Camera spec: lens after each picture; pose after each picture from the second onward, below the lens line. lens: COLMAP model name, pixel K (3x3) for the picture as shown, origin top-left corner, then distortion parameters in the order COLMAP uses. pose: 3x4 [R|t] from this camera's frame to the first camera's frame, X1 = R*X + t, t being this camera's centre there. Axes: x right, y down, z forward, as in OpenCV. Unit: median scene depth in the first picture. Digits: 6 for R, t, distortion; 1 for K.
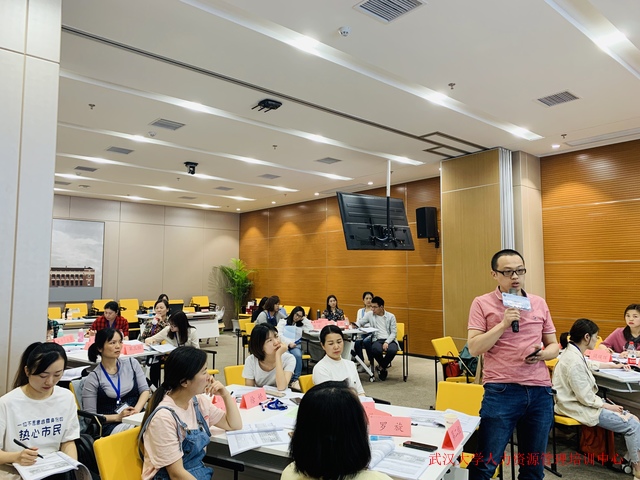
lens RADIAL K [[480.9, 0, 320.0], [0, 480.9, 240.0], [0, 0, 1]] dist [0.074172, -0.133846]
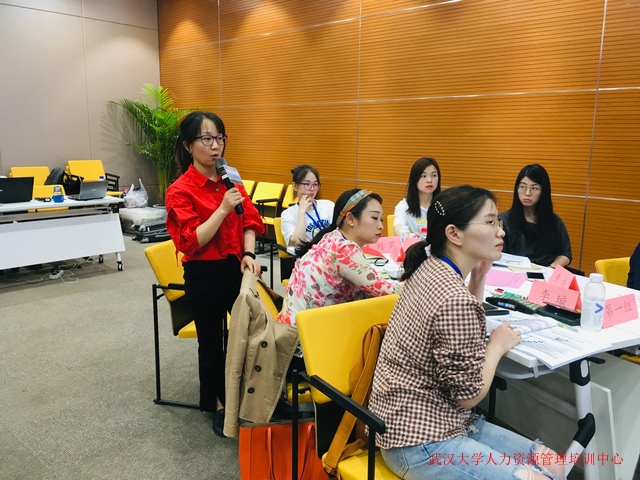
lens RADIAL K [[541.8, 0, 320.0], [0, 541.8, 240.0], [0, 0, 1]] dist [0.064332, -0.094231]
pose [[0.993896, -0.006252, 0.110147, -0.116651], [-0.022562, 0.965775, 0.258398, 0.074965], [-0.107993, -0.259306, 0.959738, 0.691933]]
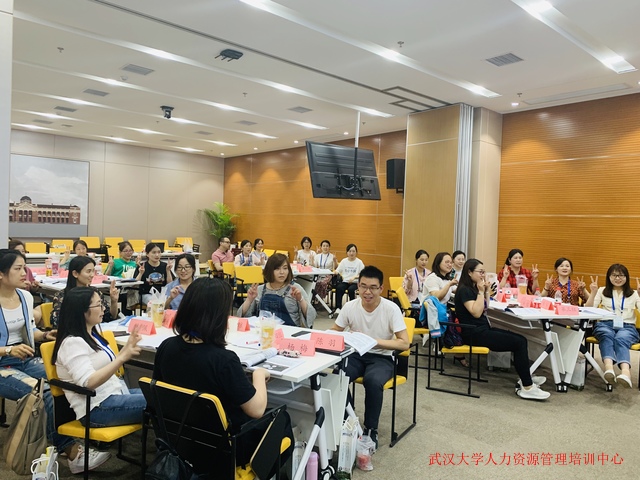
lens RADIAL K [[480.9, 0, 320.0], [0, 480.9, 240.0], [0, 0, 1]] dist [0.074172, -0.133846]
pose [[0.999386, 0.034497, 0.006163, 0.063057], [-0.034960, 0.993559, 0.107791, -0.000986], [-0.002405, -0.107940, 0.994155, -0.057762]]
